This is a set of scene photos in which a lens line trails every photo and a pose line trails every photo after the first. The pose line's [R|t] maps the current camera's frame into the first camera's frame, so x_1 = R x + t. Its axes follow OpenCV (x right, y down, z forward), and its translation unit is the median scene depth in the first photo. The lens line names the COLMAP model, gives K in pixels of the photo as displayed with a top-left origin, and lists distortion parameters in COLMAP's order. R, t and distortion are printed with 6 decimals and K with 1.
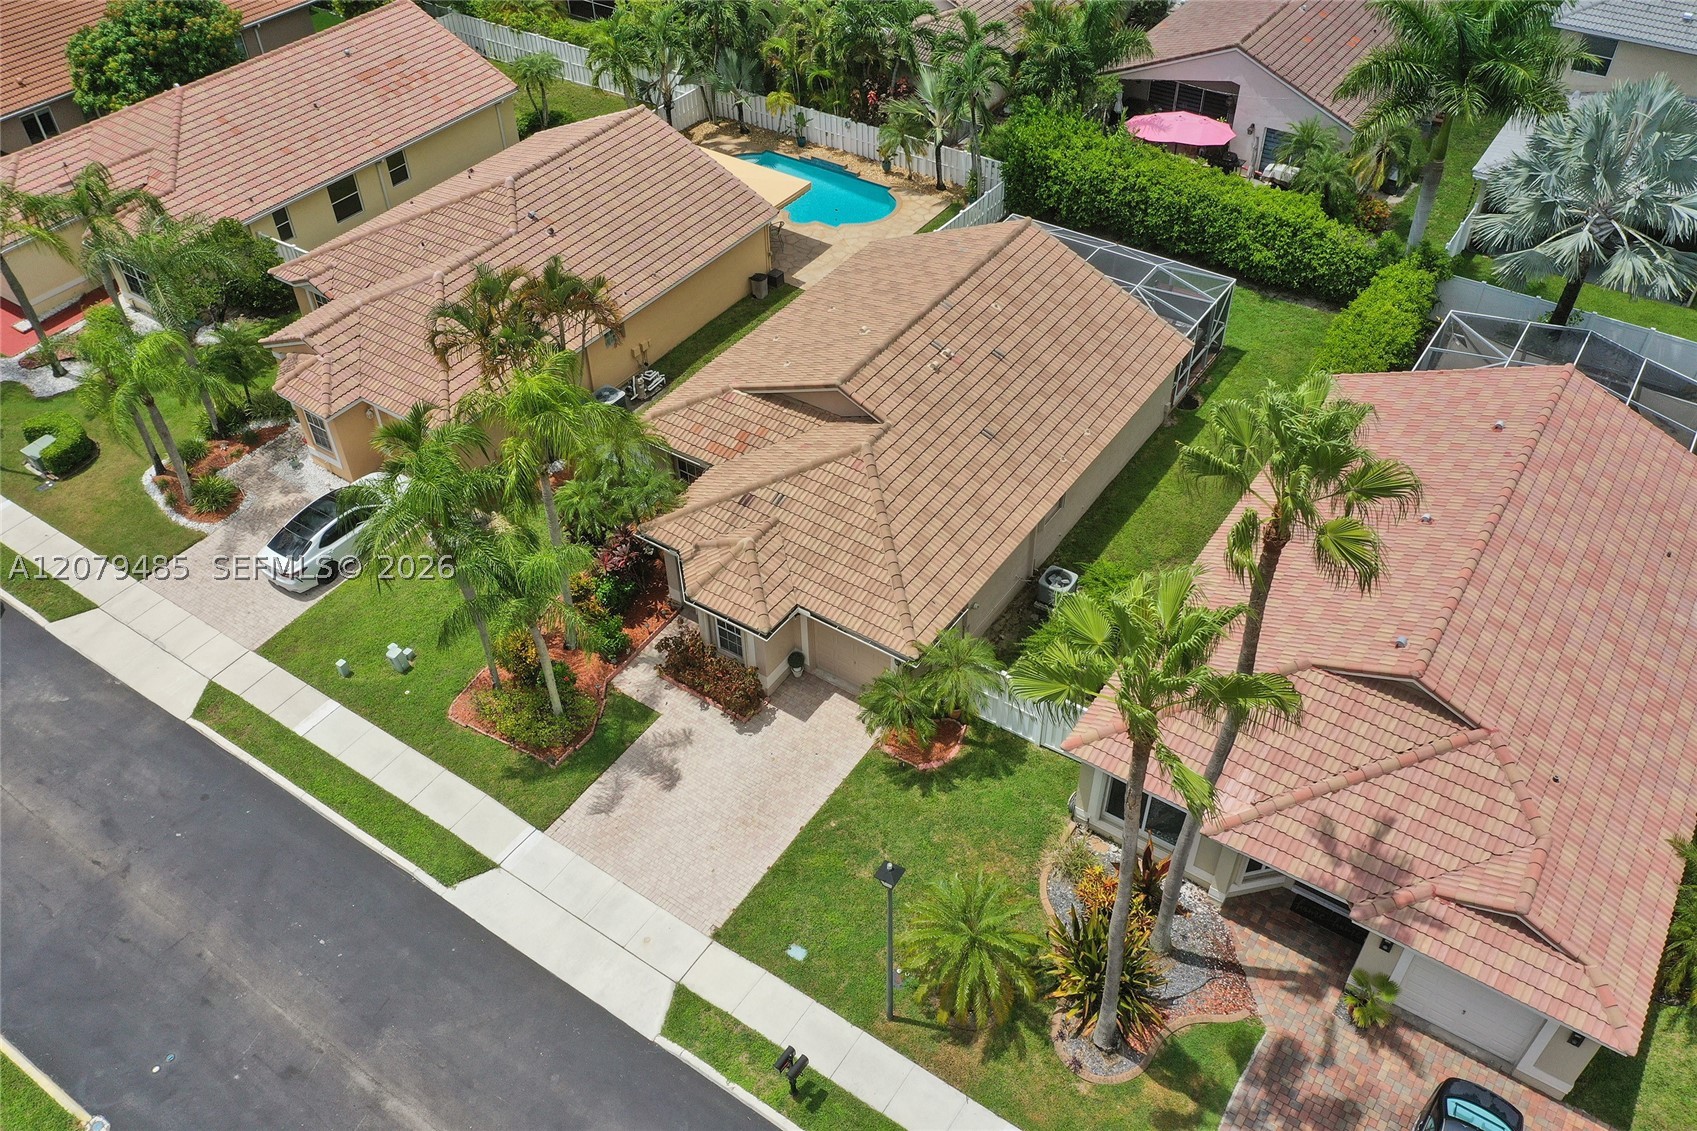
lens RADIAL K [[1338.8, 0, 848.5], [0, 1338.8, 565.5], [0, 0, 1]] dist [0.012178, 0.003653]
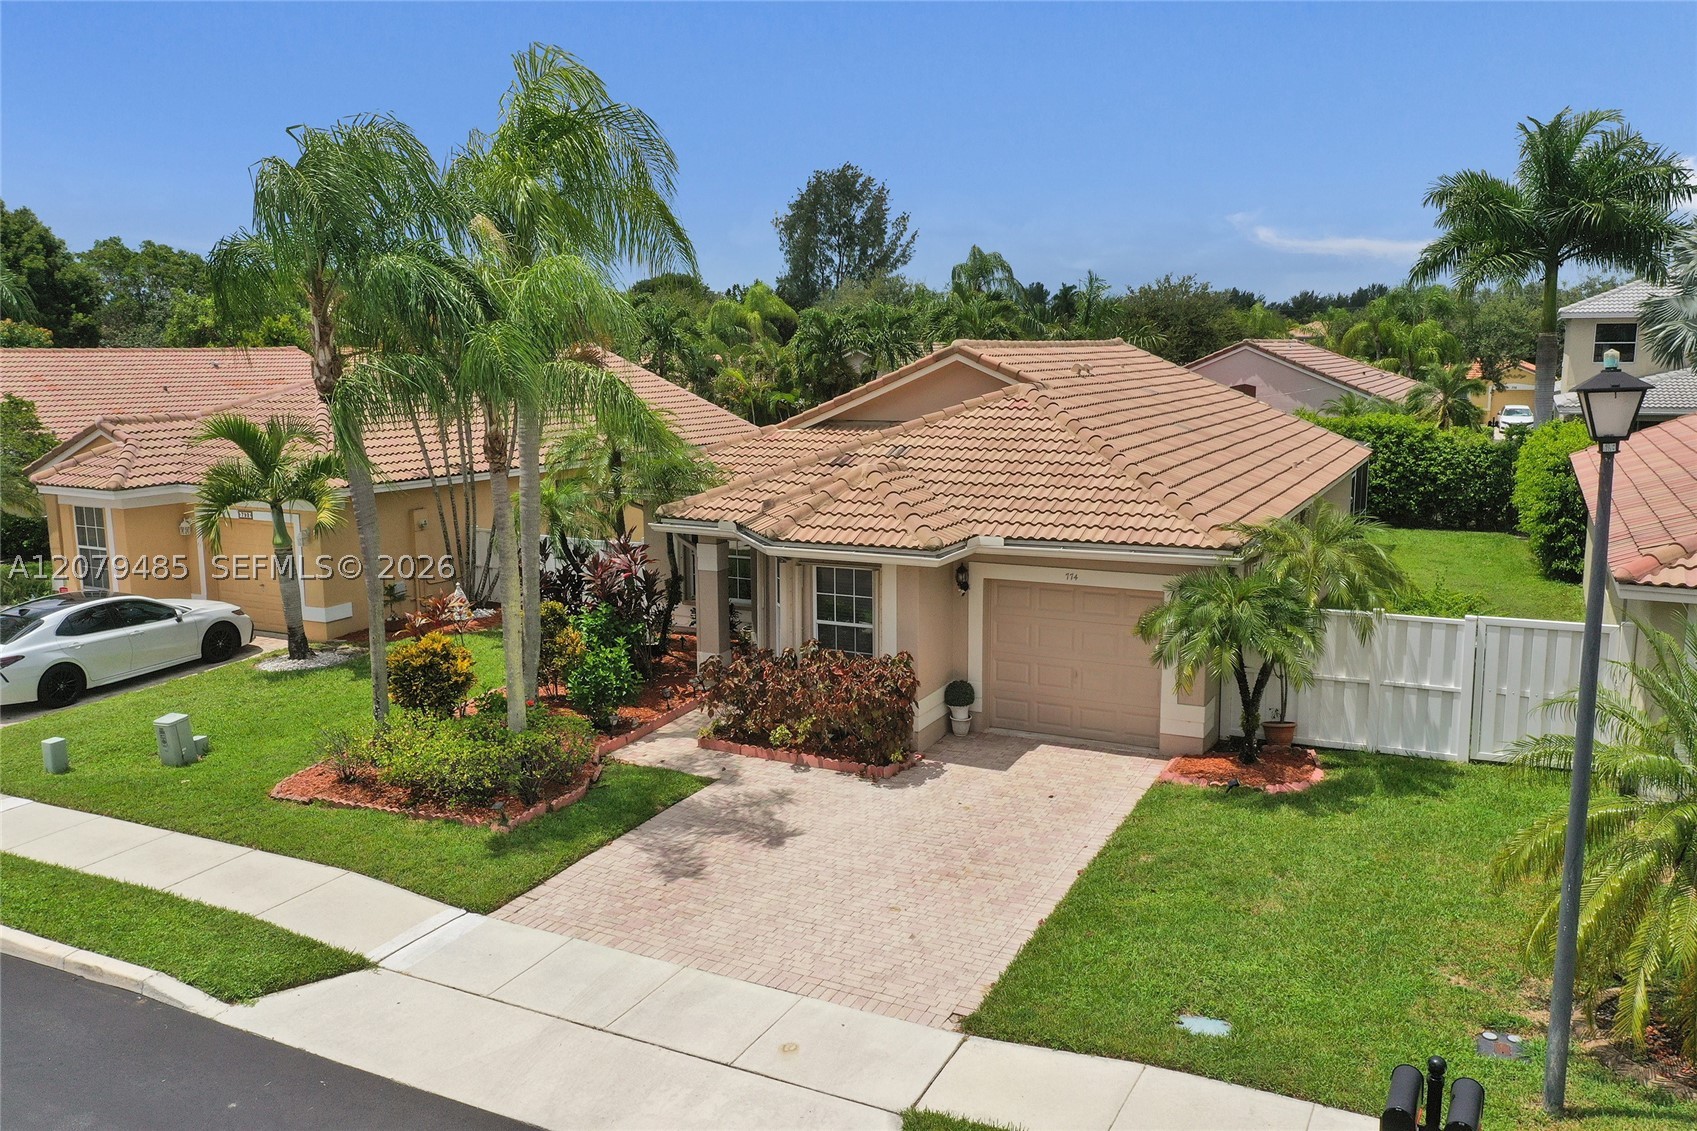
lens RADIAL K [[1338.8, 0, 848.5], [0, 1338.8, 565.5], [0, 0, 1]] dist [0.012178, 0.003653]
pose [[0.991121, -0.019399, 0.131539, -0.160908], [0.087748, 0.838702, -0.537474, 0.328424], [-0.099896, 0.544245, 0.832958, 0.553828]]
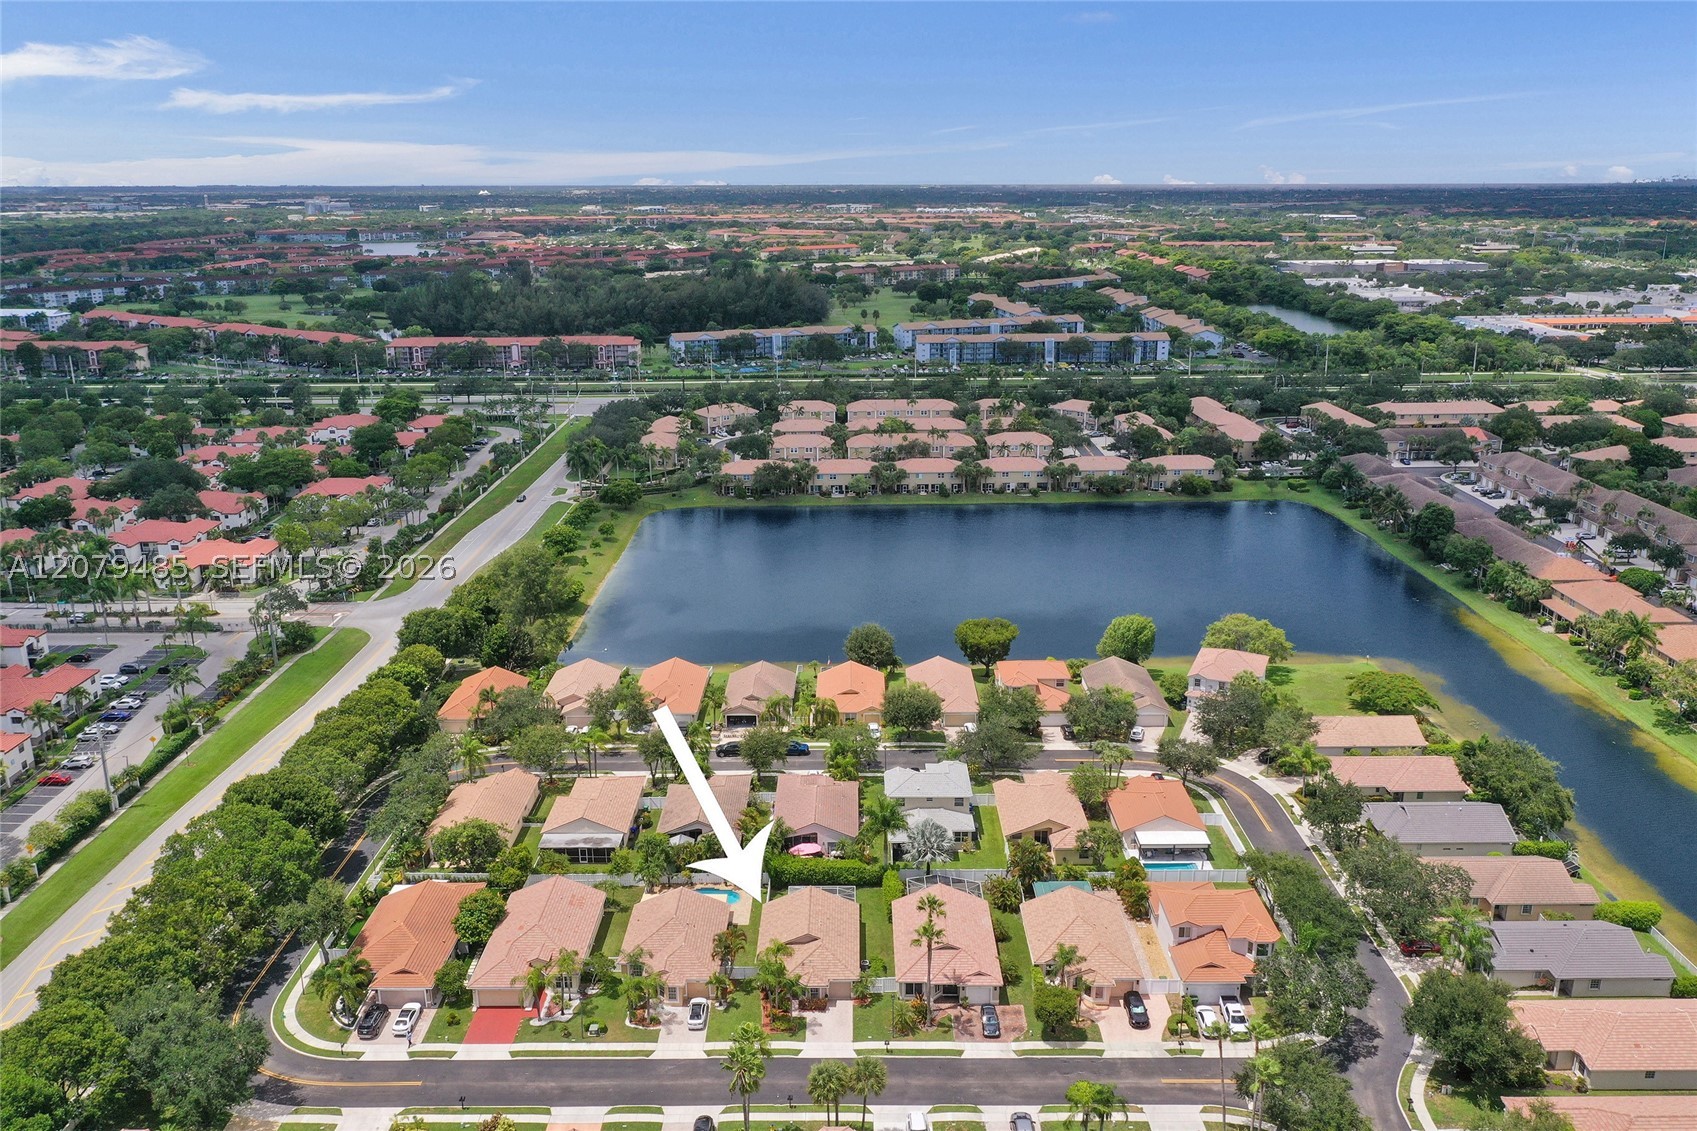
lens RADIAL K [[1338.8, 0, 848.5], [0, 1338.8, 565.5], [0, 0, 1]] dist [0.012178, 0.003653]
pose [[0.827971, -0.146550, 0.541283, -2.217703], [0.374780, 0.862626, -0.339728, 0.386705], [-0.417138, 0.484147, 0.769154, -3.171471]]
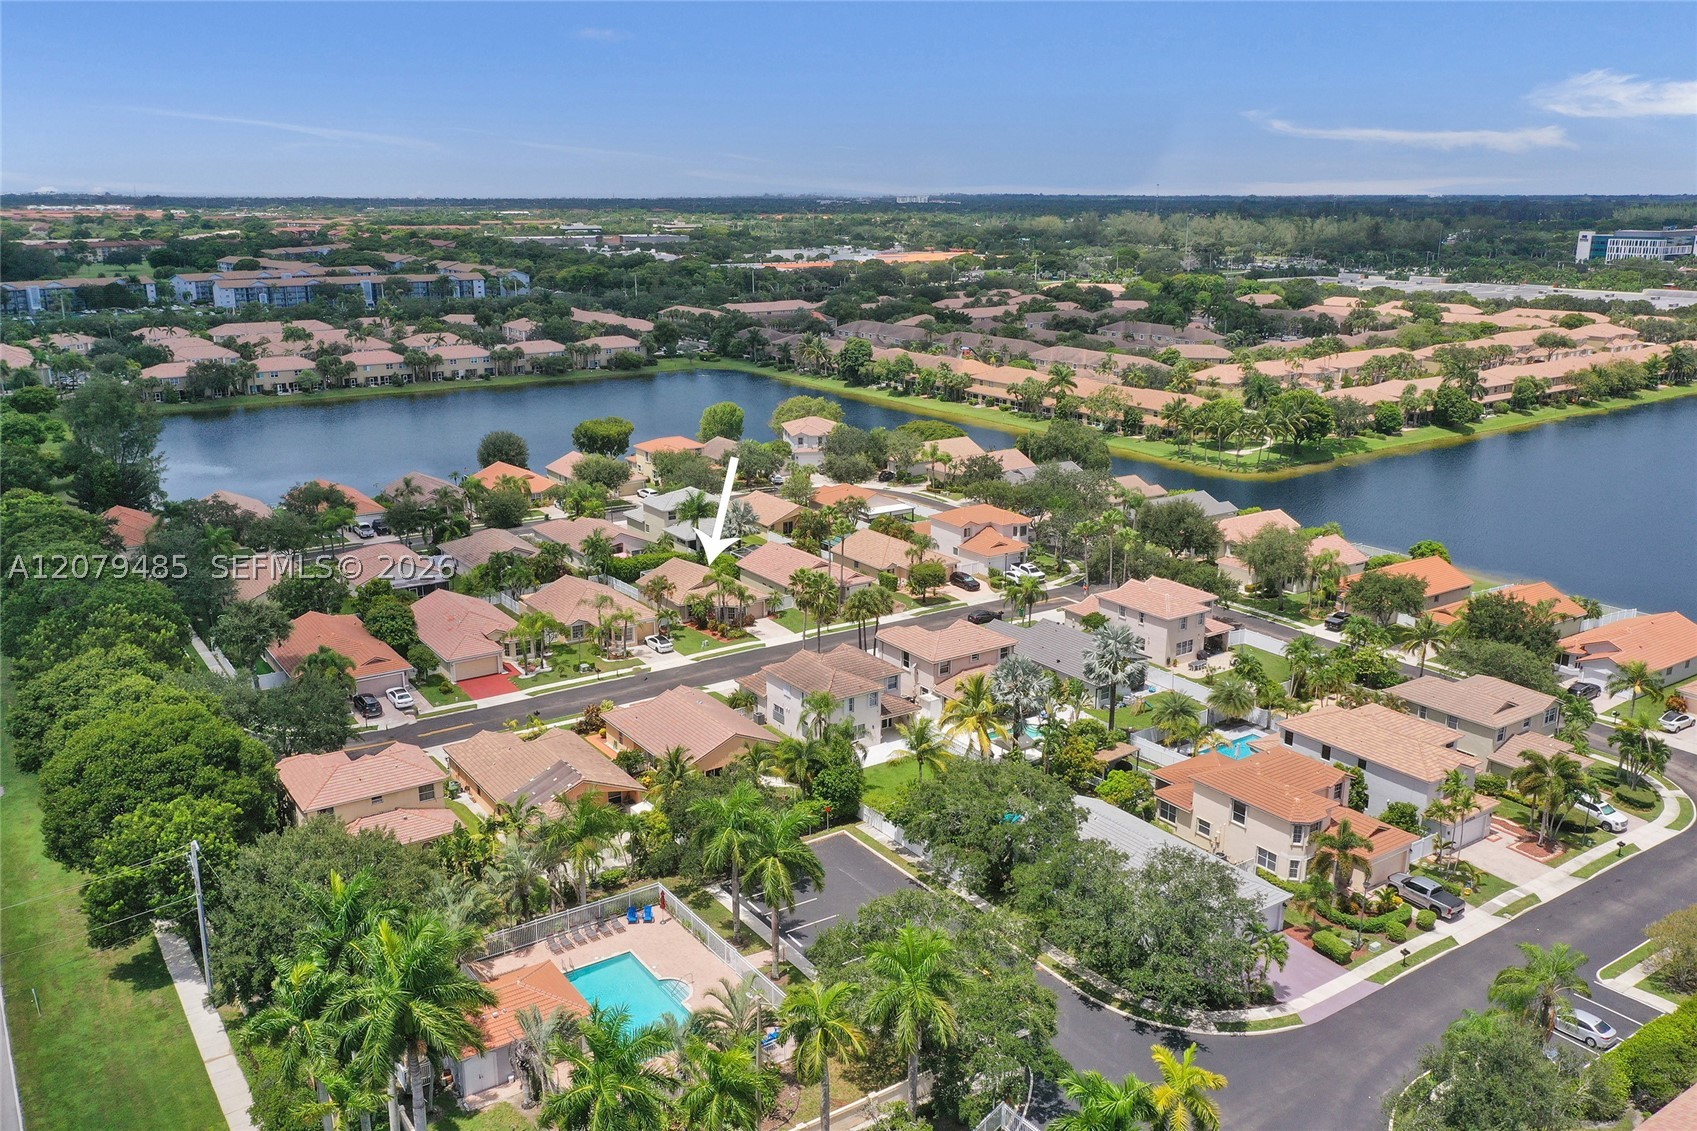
lens RADIAL K [[1362.8, 0, 848.5], [0, 1362.8, 565.5], [0, 0, 1]] dist [-0.007779, -0.005059]
pose [[0.361625, -0.227814, 0.904062, -4.692000], [0.619442, 0.783425, -0.050362, 0.433896], [-0.696792, 0.578226, 0.424424, -1.654482]]
